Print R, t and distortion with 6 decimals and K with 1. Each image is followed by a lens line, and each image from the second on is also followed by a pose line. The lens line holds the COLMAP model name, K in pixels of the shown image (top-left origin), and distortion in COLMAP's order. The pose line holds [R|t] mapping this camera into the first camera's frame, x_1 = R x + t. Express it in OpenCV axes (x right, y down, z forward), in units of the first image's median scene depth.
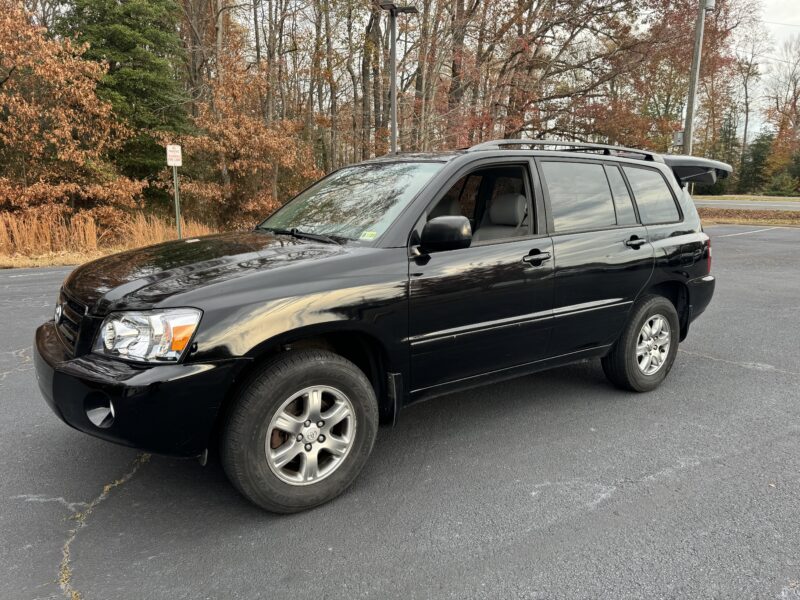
lens RADIAL K [[567.2, 0, 399.1], [0, 567.2, 303.5], [0, 0, 1]] dist [0.040692, -0.068176]
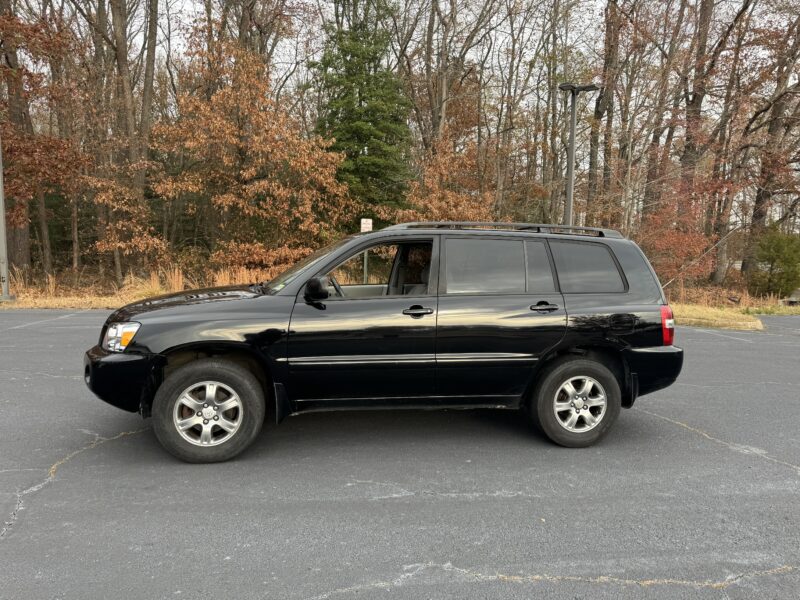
lens RADIAL K [[567.2, 0, 399.1], [0, 567.2, 303.5], [0, 0, 1]] dist [0.040692, -0.068176]
pose [[0.905766, 0.051418, -0.420648, 0.612582], [-0.098409, 0.990998, -0.090766, 0.016446], [0.412194, 0.123609, 0.902672, -0.137153]]
